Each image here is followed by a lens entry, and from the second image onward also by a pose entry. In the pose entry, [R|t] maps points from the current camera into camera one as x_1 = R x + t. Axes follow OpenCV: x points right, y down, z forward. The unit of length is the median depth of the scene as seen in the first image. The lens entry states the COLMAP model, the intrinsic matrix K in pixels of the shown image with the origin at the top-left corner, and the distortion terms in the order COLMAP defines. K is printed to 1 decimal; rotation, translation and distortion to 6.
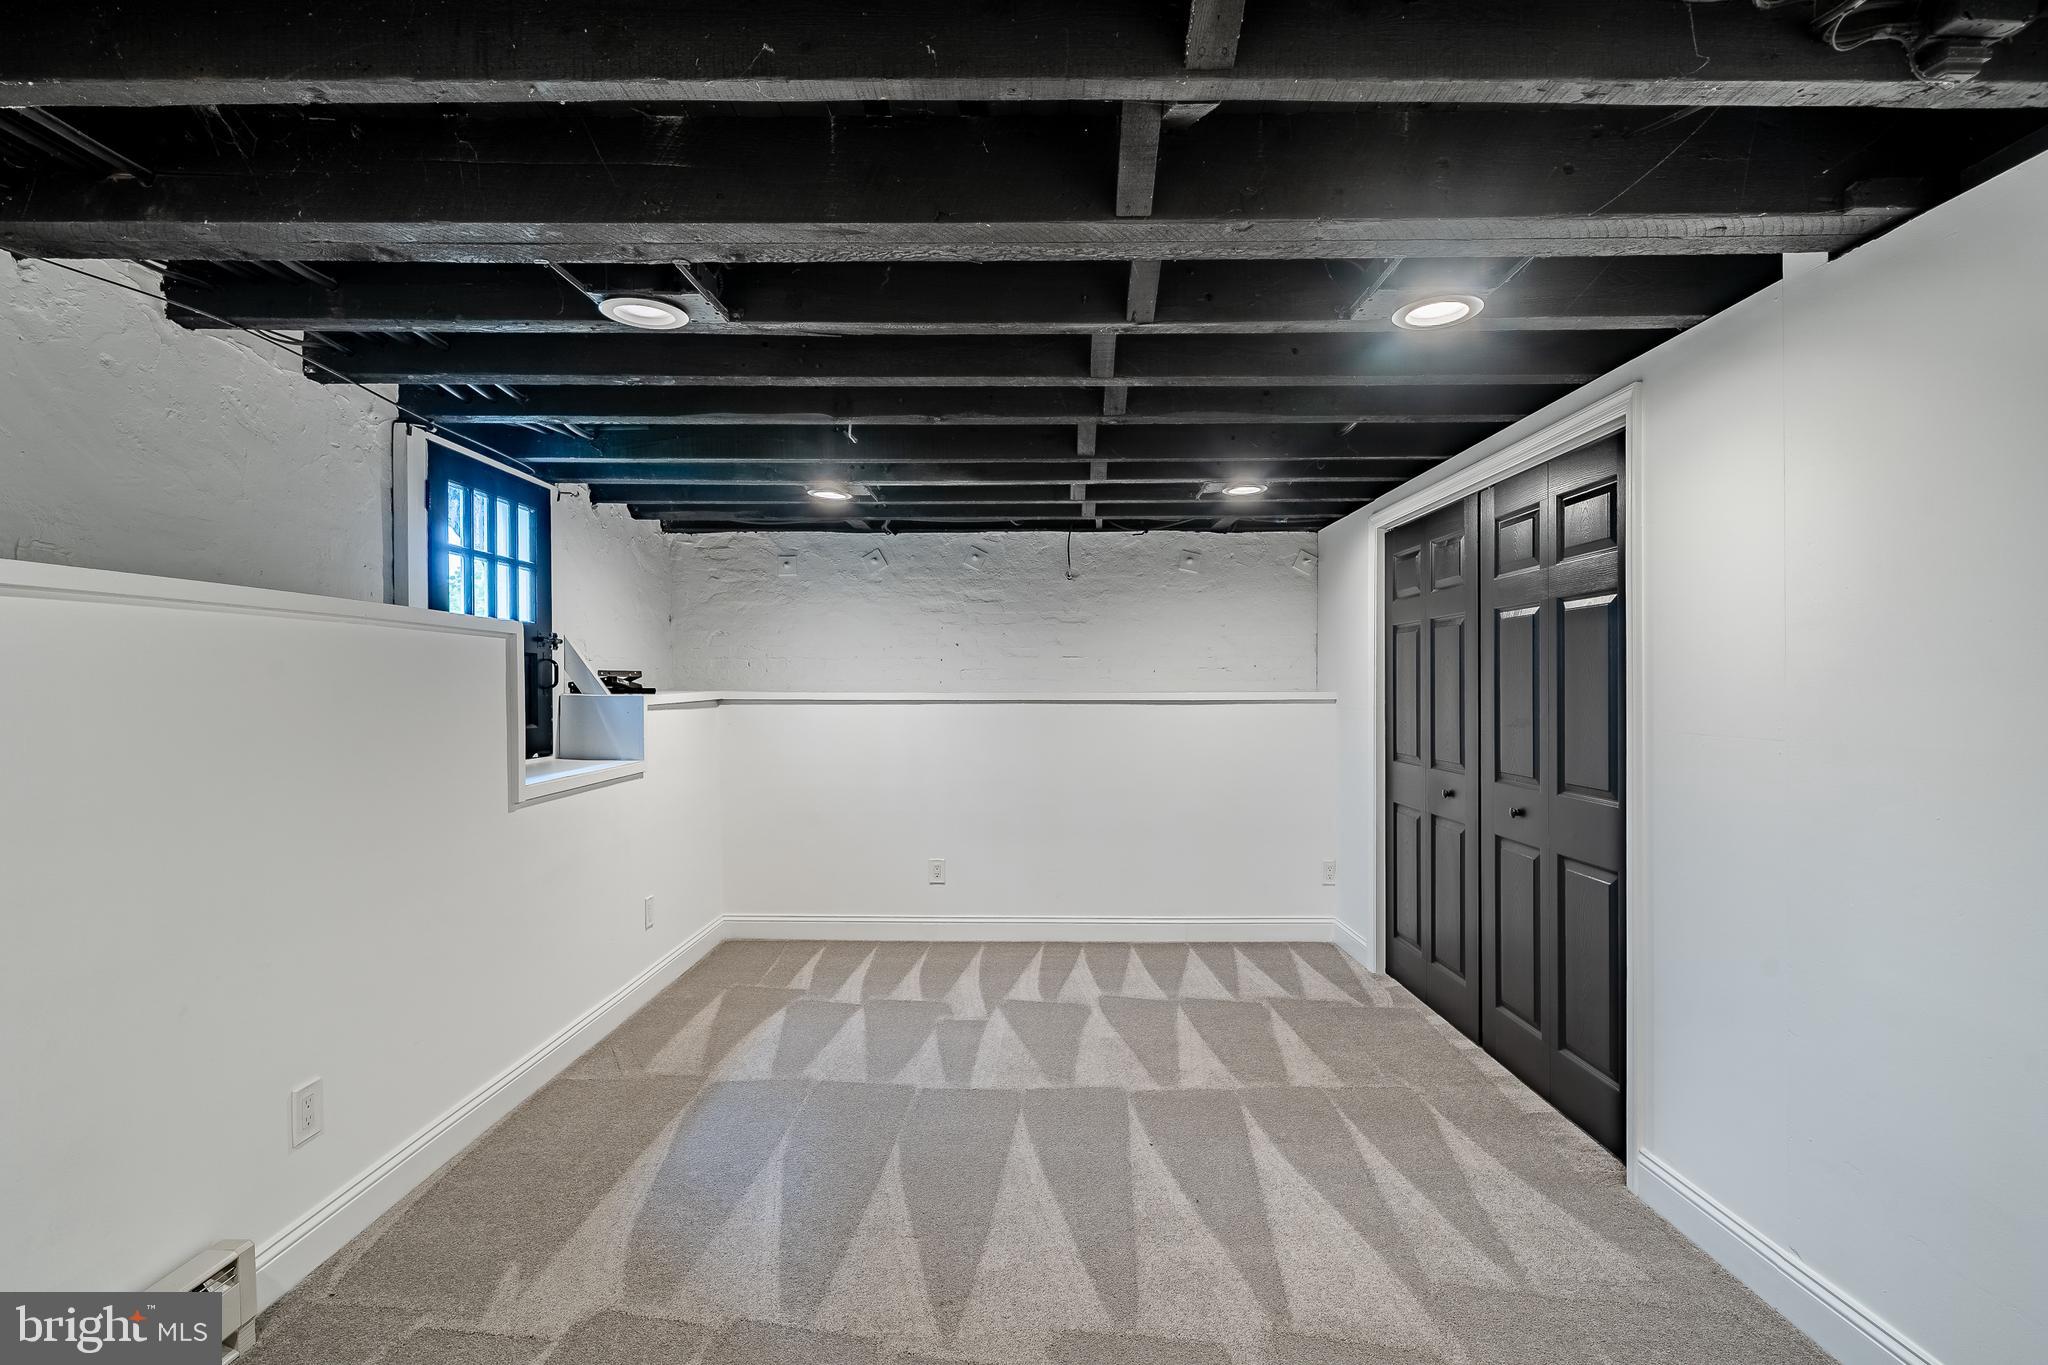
lens RADIAL K [[973.2, 0, 1032.4], [0, 973.2, 683.0], [0, 0, 1]] dist [0.000114, -0.000776]
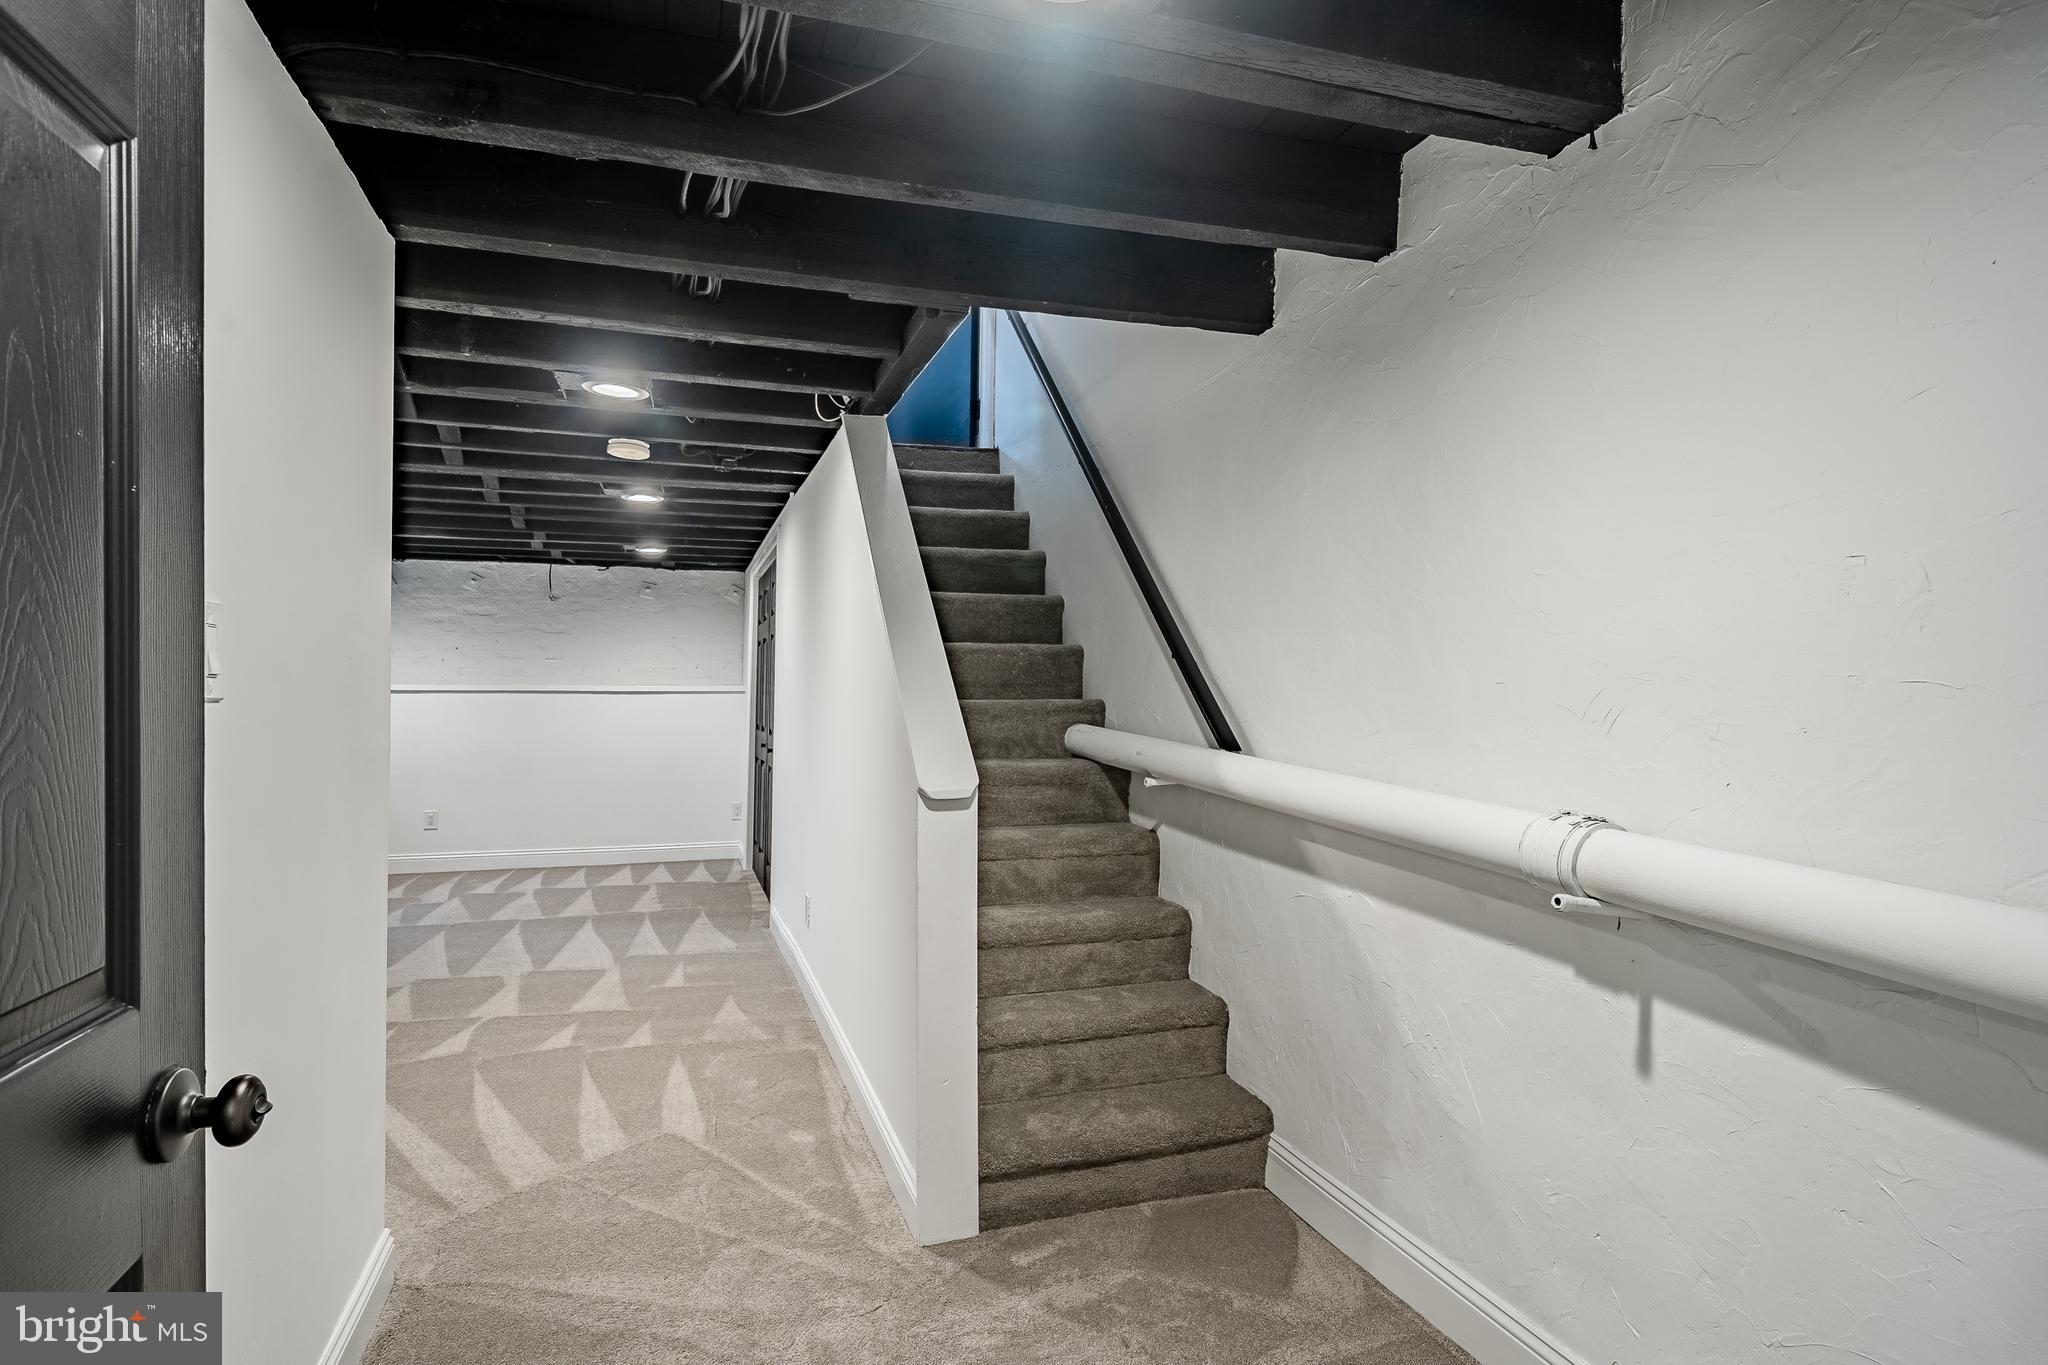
lens RADIAL K [[1041.7, 0, 1018.6], [0, 1041.7, 679.1], [0, 0, 1]] dist [0.000073, 0.000301]
pose [[0.946111, 0.007216, 0.323761, 0.375669], [-0.005168, 0.999961, -0.007187, 0.015540], [-0.323800, 0.005127, 0.946112, -1.135238]]
